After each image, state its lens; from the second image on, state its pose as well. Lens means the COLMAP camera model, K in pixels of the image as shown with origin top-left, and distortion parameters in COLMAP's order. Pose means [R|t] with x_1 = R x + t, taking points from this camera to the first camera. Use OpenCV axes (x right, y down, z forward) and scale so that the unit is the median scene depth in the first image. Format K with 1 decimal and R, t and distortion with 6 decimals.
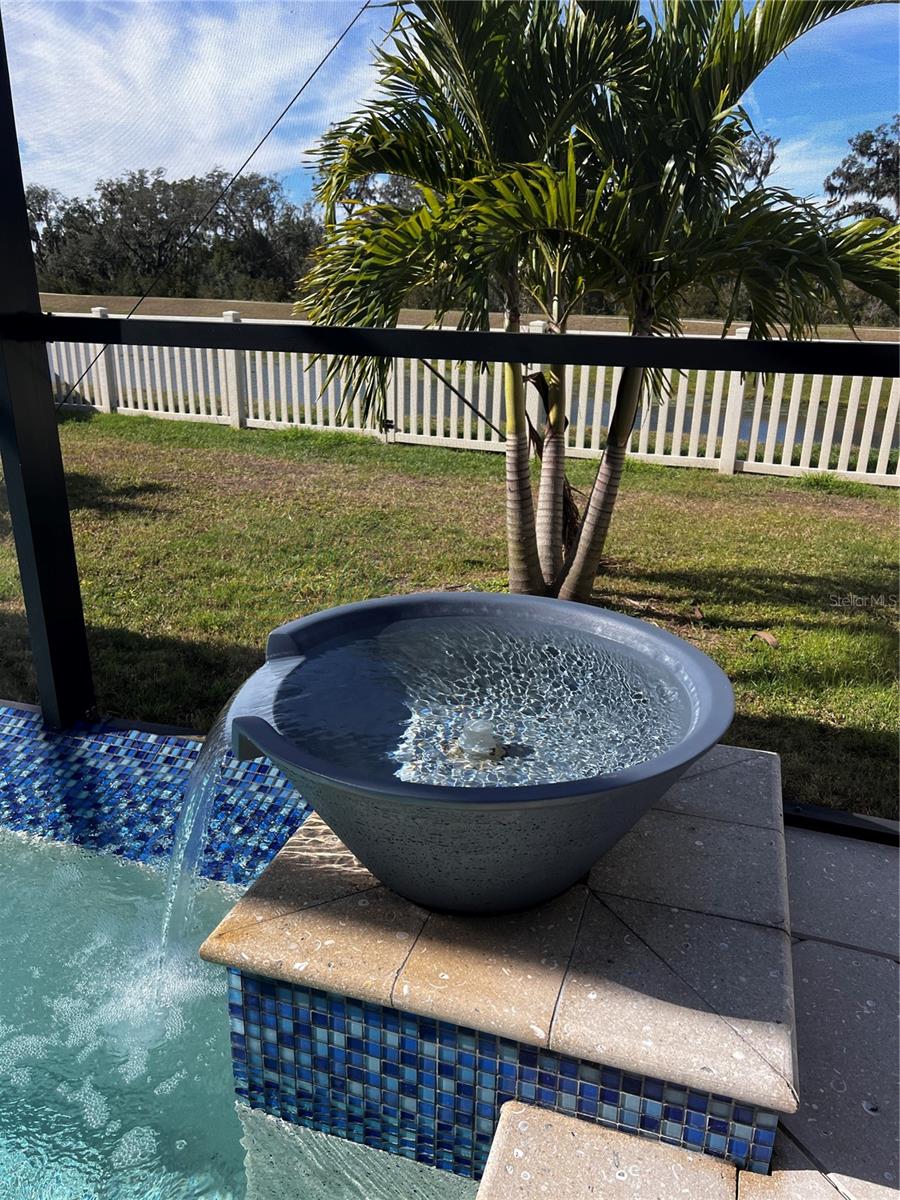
lens RADIAL K [[895.9, 0, 451.3], [0, 895.9, 612.8], [0, 0, 1]] dist [0.055889, -0.064585]
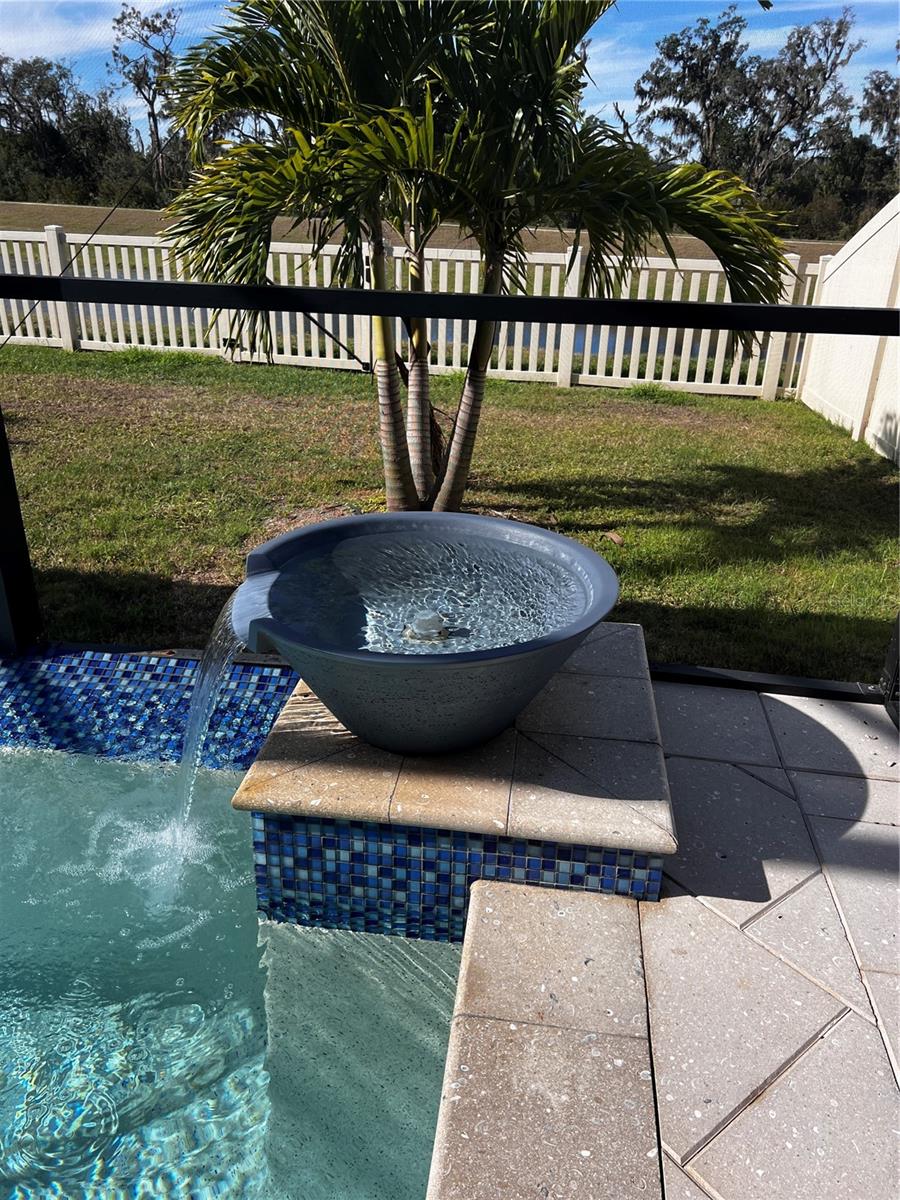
lens RADIAL K [[916.3, 0, 444.2], [0, 916.3, 600.9], [0, 0, 1]] dist [0.063223, -0.081628]
pose [[0.983115, -0.068133, 0.169831, -0.062497], [0.054379, 0.994950, 0.084364, -0.001965], [-0.174721, -0.073704, 0.981855, -0.109385]]
